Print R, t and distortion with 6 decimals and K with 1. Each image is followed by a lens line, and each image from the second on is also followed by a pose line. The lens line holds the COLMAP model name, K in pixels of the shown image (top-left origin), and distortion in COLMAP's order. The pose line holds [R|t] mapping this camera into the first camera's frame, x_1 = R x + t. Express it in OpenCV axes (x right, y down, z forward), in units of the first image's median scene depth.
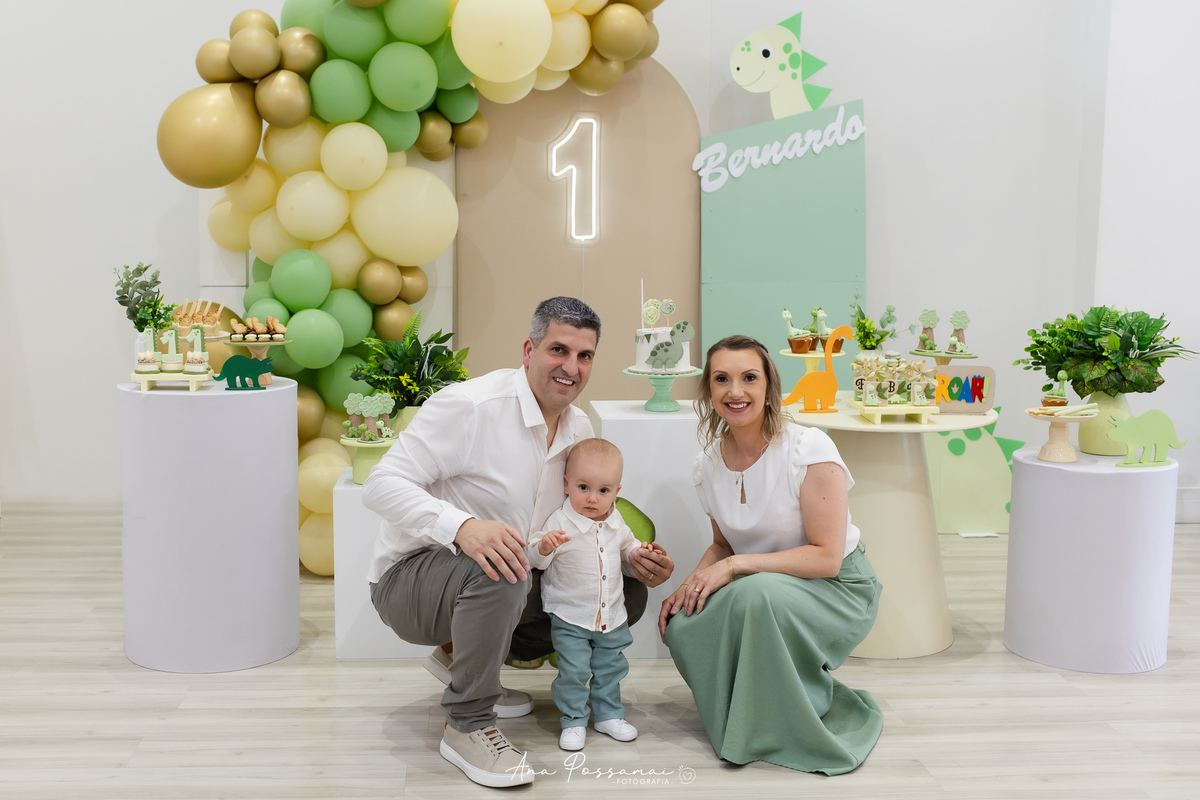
lens RADIAL K [[1419.4, 0, 616.9], [0, 1419.4, 403.0], [0, 0, 1]] dist [0.053593, -0.027782]
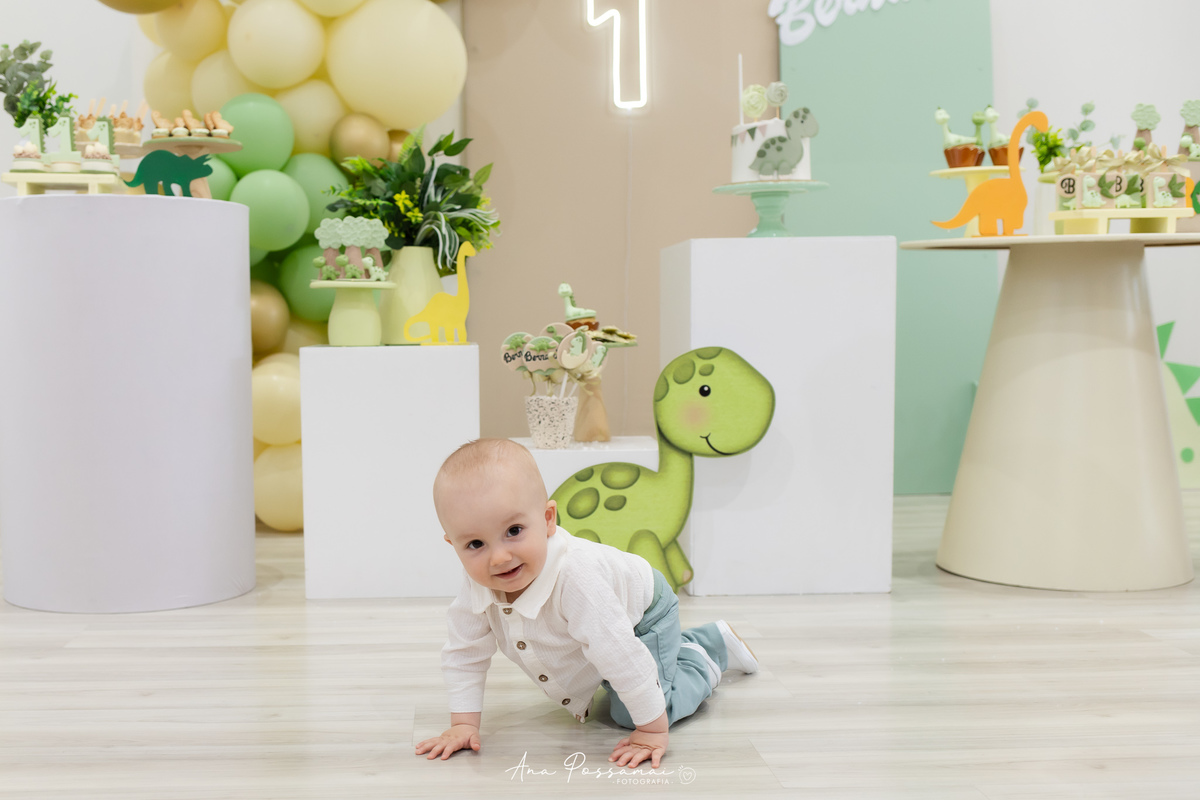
lens RADIAL K [[1486.2, 0, 601.8], [0, 1486.2, 436.2], [0, 0, 1]] dist [0.048349, -0.080238]
pose [[0.999924, -0.009966, -0.007264, -0.046128], [0.009738, 0.999479, -0.030757, 0.120029], [0.007567, 0.030684, 0.999500, 0.267869]]
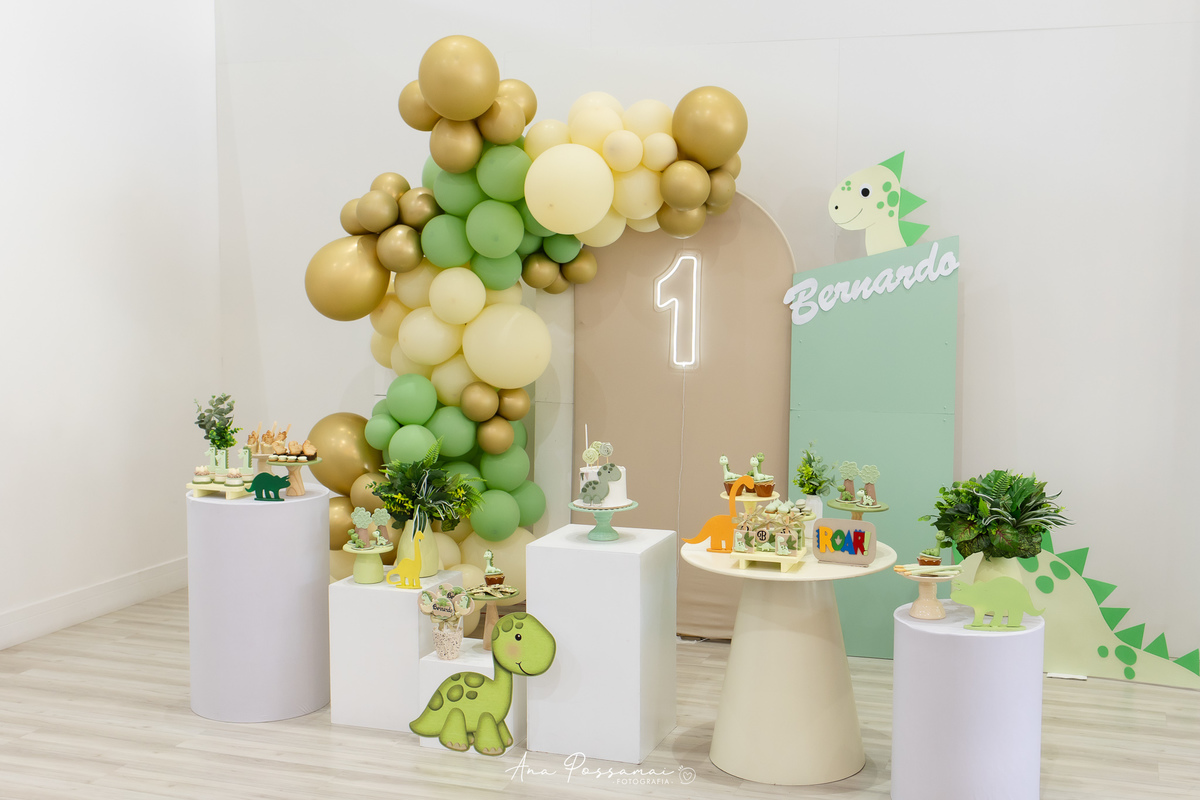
lens RADIAL K [[1486.2, 0, 601.8], [0, 1486.2, 436.2], [0, 0, 1]] dist [0.048349, -0.080238]
pose [[0.929600, 0.048456, -0.365371, 0.460519], [-0.054237, 0.998513, -0.005569, -0.070015], [0.364557, 0.024994, 0.930845, -0.112465]]
